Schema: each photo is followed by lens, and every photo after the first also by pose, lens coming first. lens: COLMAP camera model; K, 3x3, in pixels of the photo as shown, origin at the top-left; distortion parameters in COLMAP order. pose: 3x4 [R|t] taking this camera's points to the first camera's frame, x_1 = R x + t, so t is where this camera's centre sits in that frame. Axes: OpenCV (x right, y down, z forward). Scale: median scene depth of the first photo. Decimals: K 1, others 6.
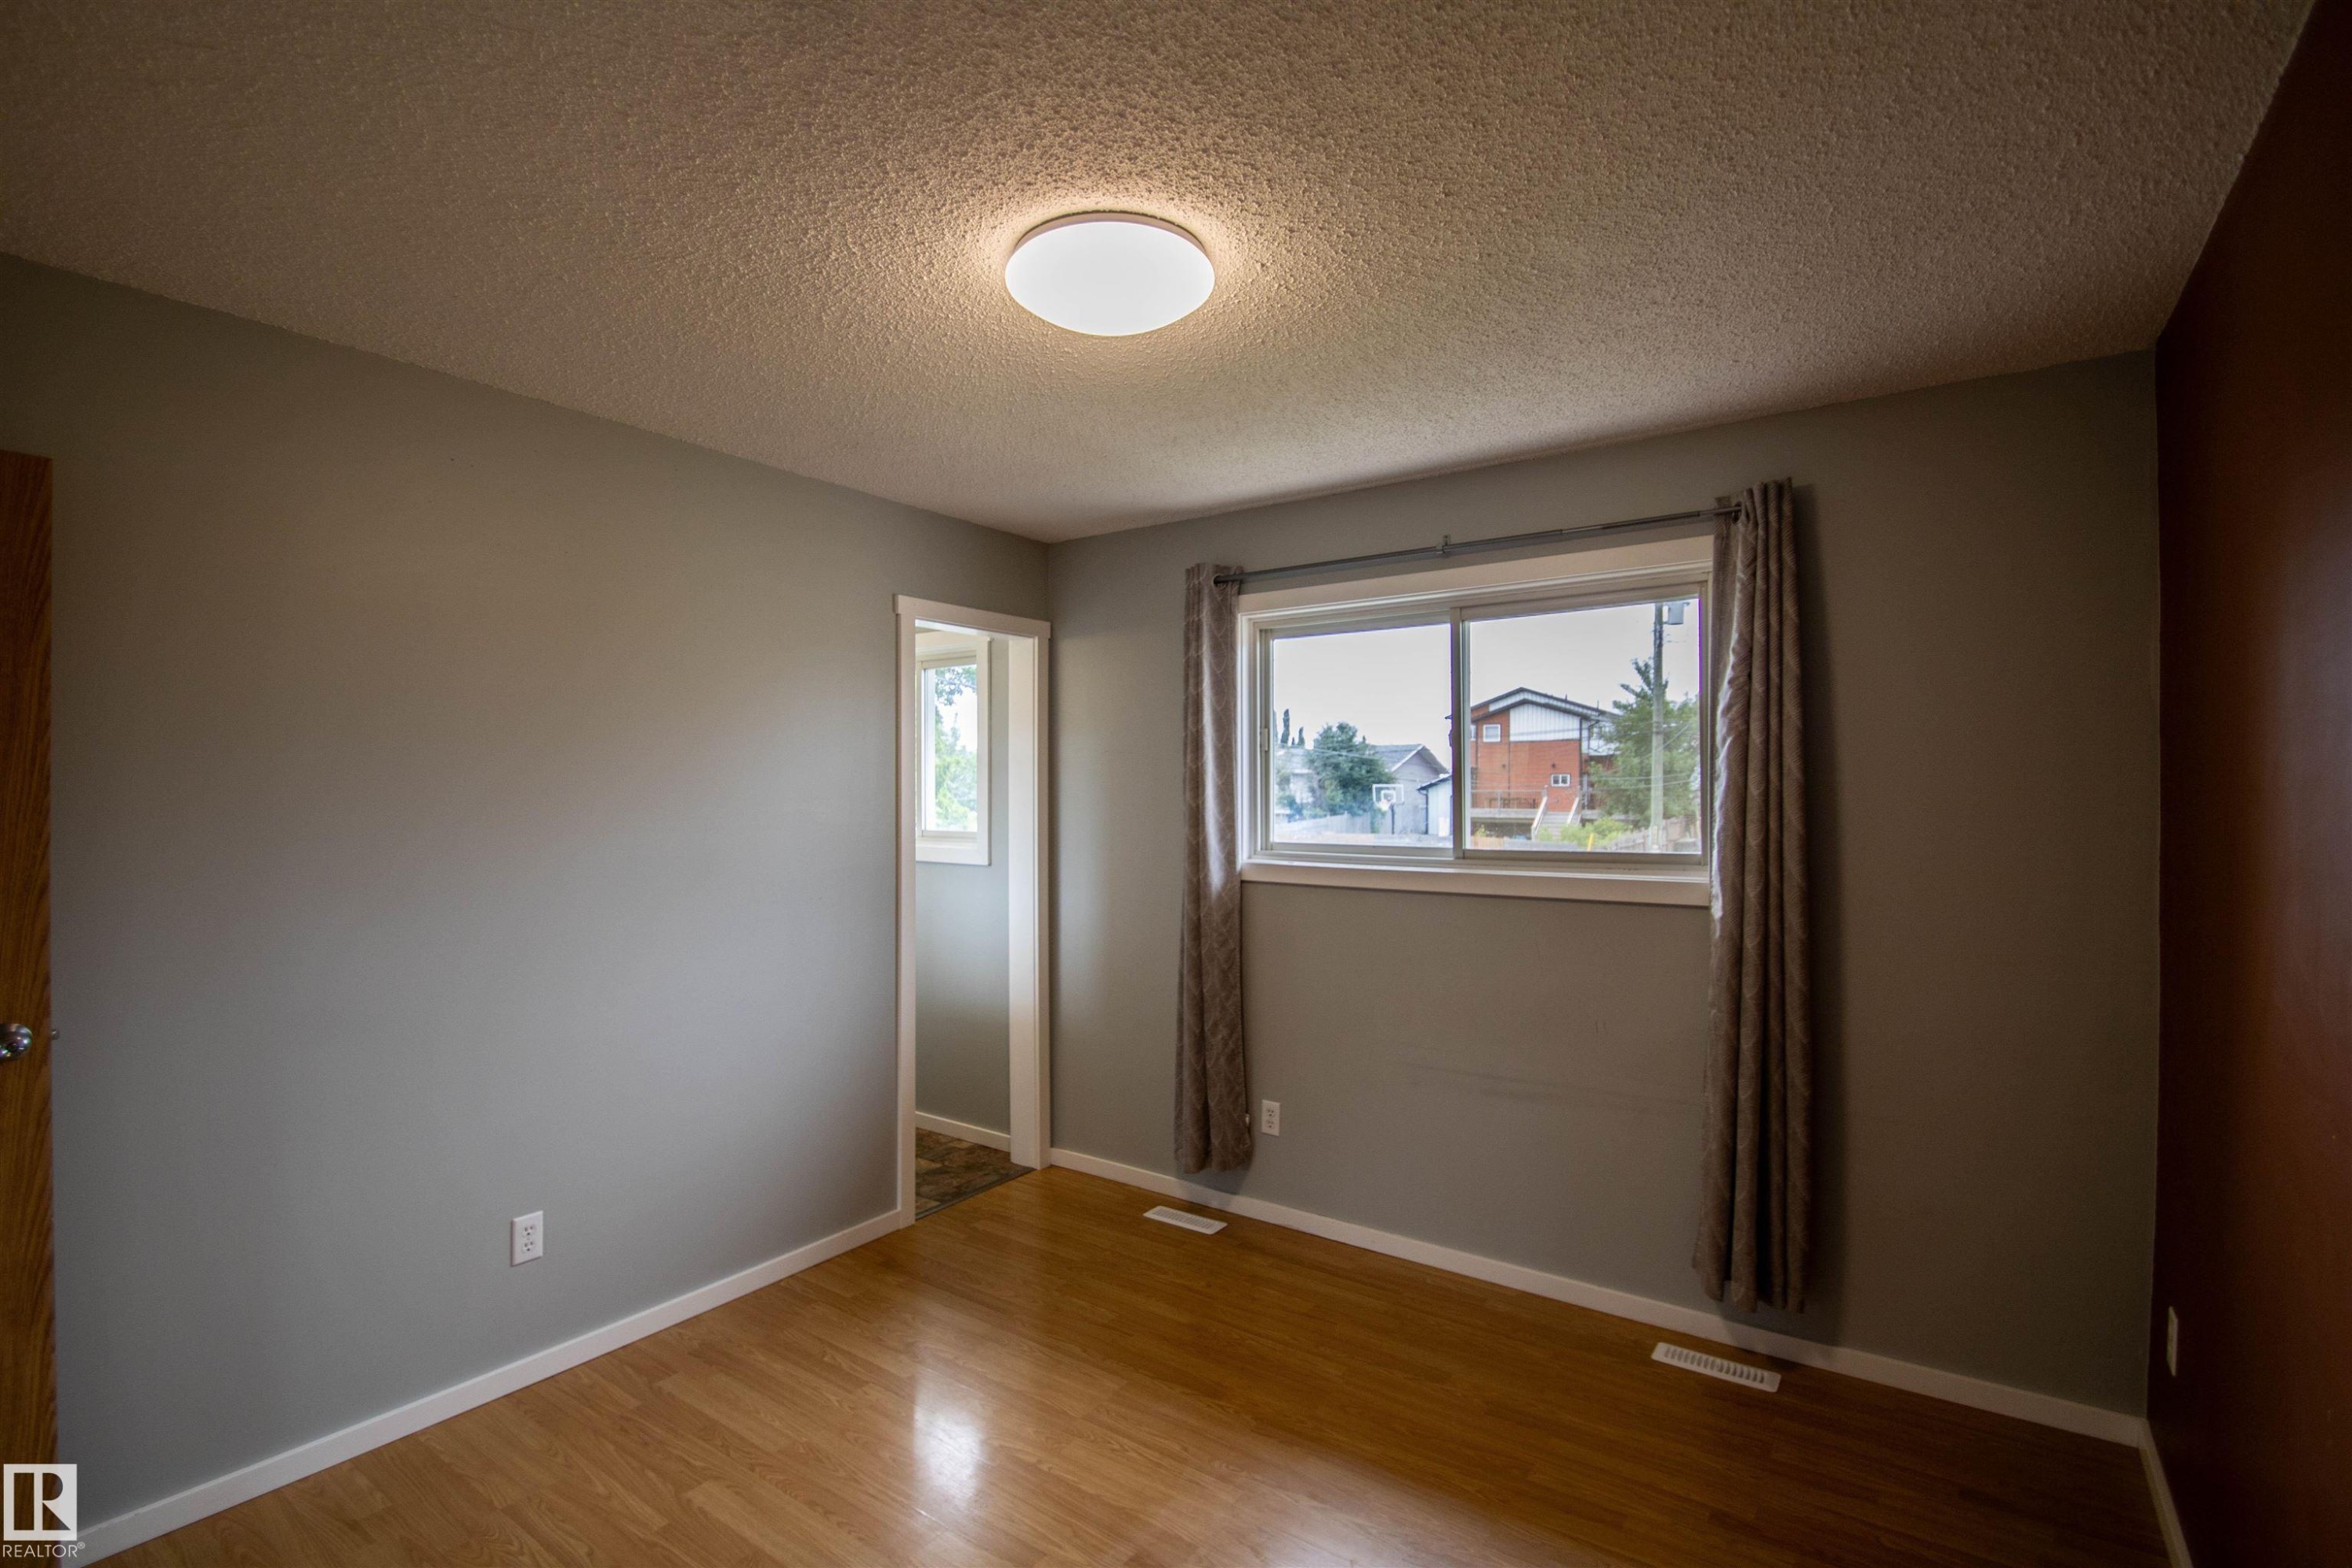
lens RADIAL K [[1089.0, 0, 1146.2], [0, 1089.0, 794.1], [0, 0, 1]] dist [0.012229, -0.015451]
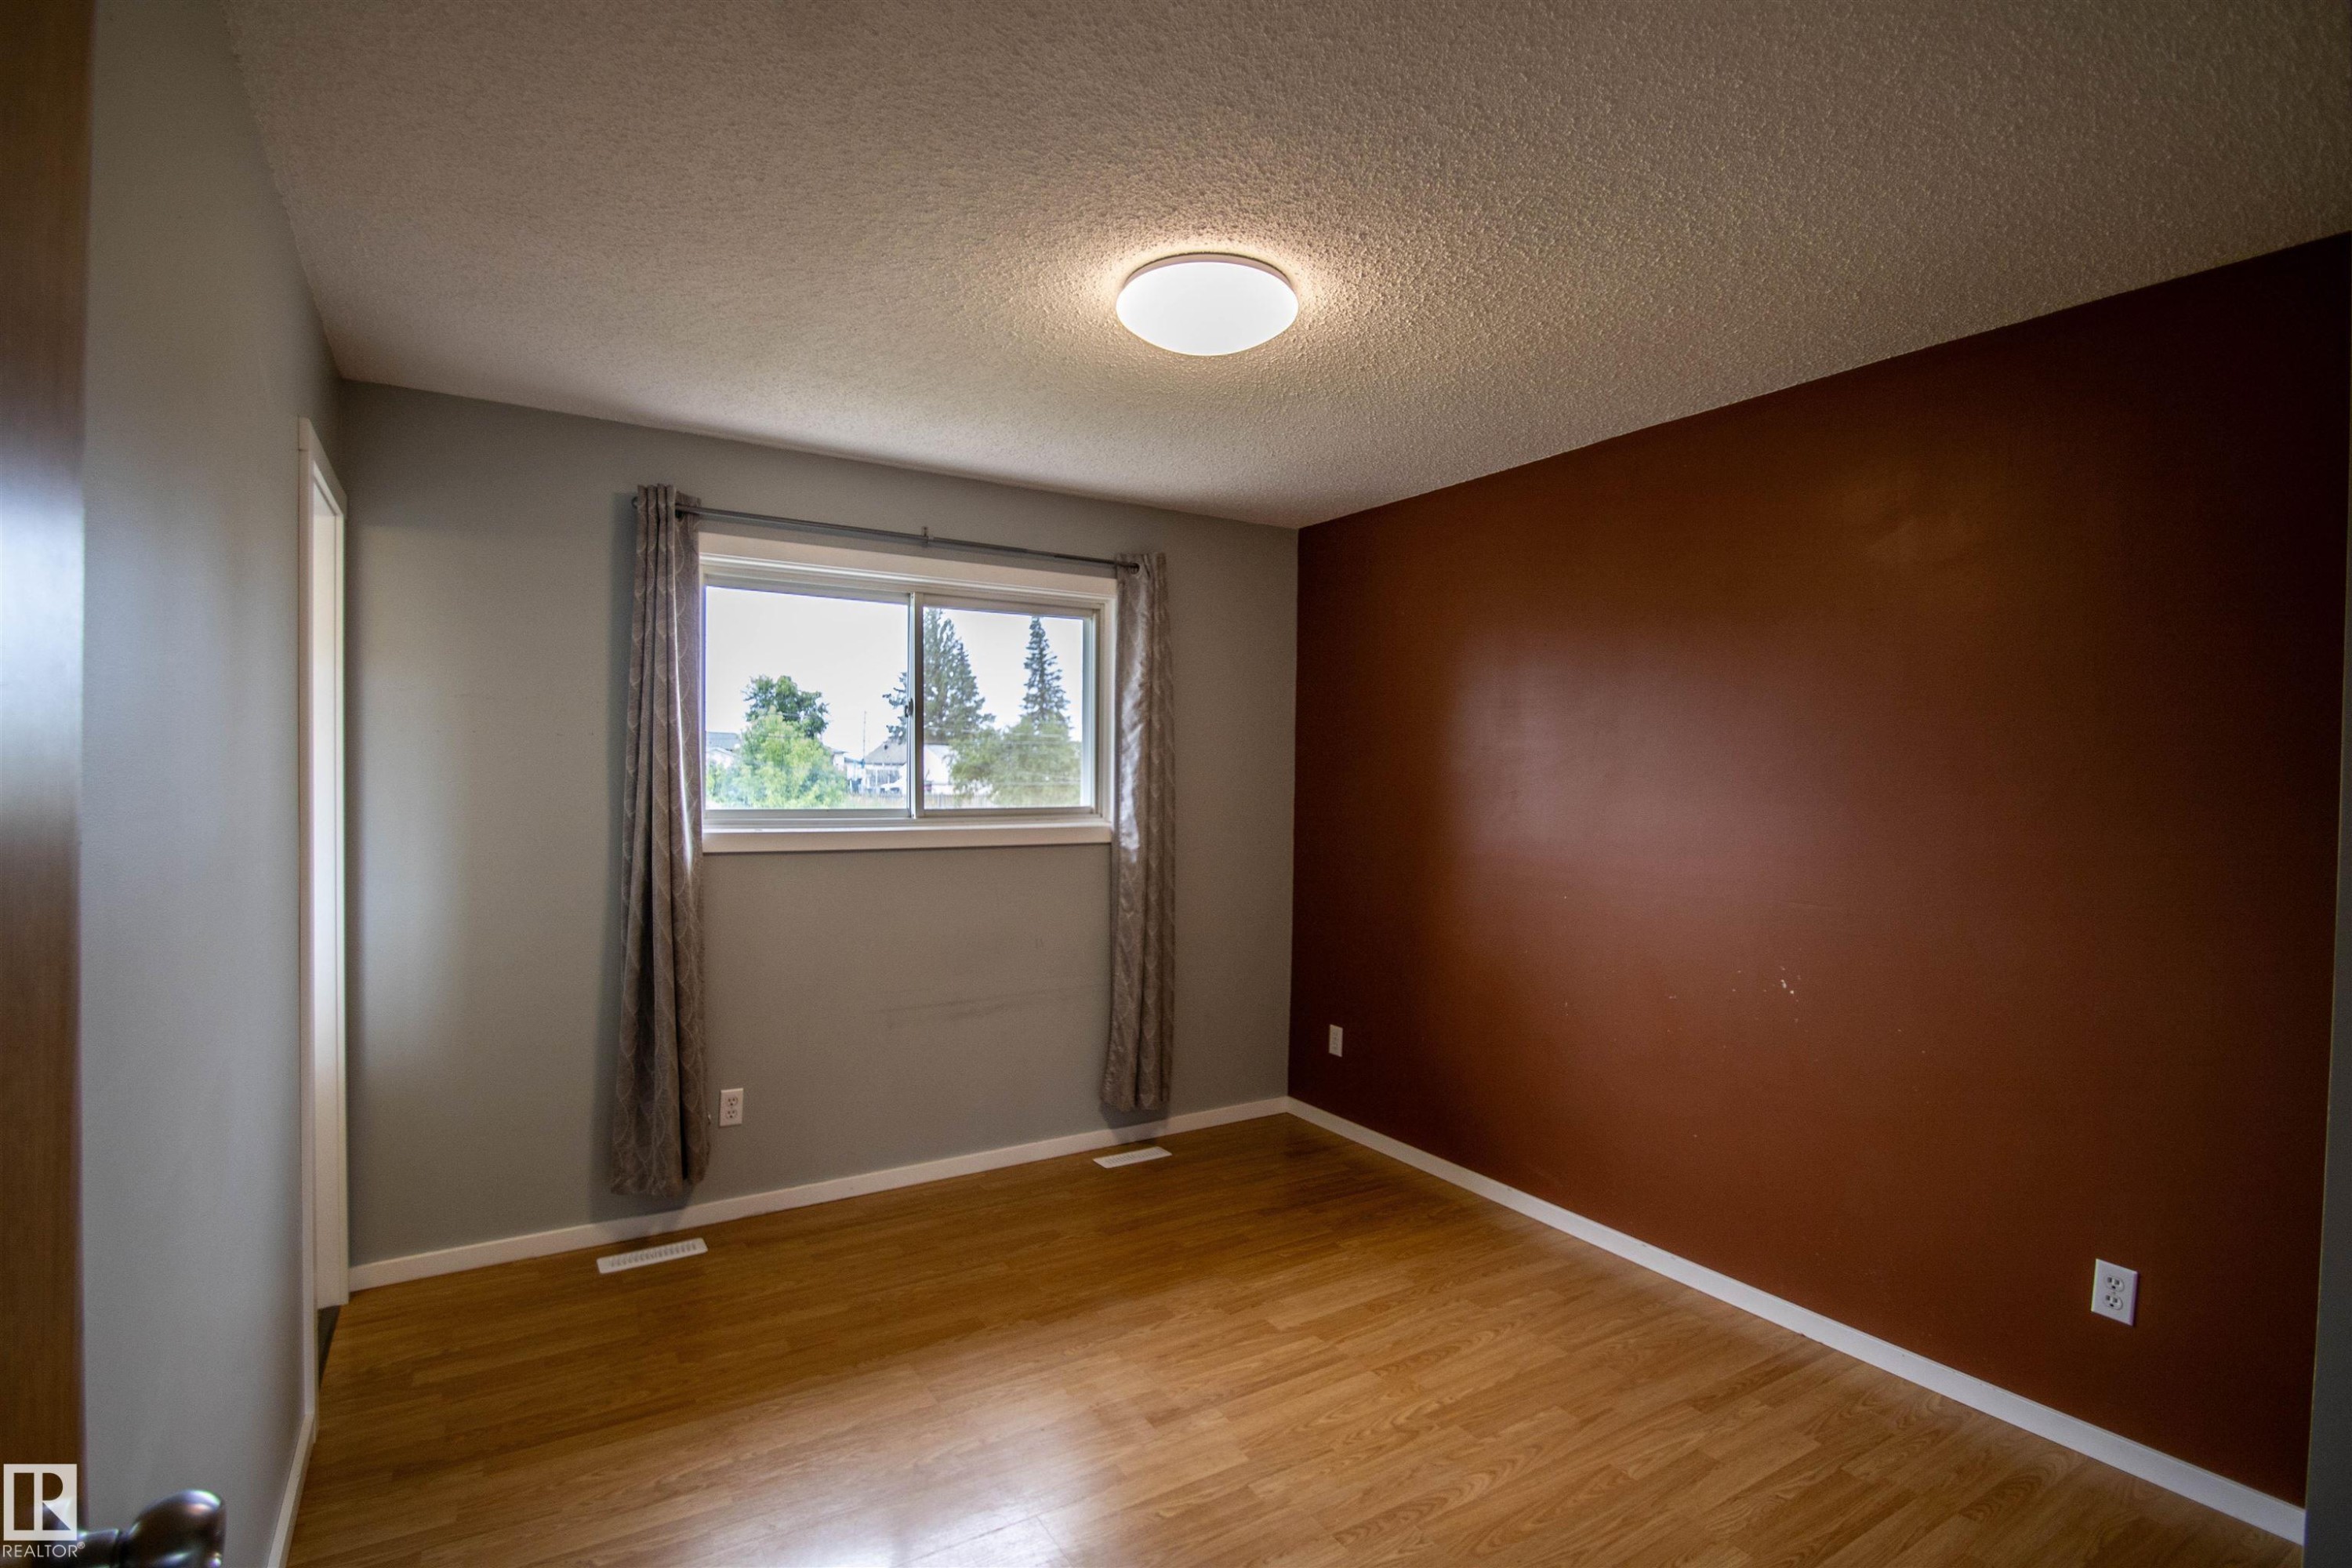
lens RADIAL K [[1089.0, 0, 1146.2], [0, 1089.0, 794.1], [0, 0, 1]] dist [0.012229, -0.015451]
pose [[0.383018, -0.012946, 0.923650, -0.719165], [-0.010868, 0.999769, 0.018519, 0.012477], [-0.923677, -0.017131, 0.382789, 0.388091]]
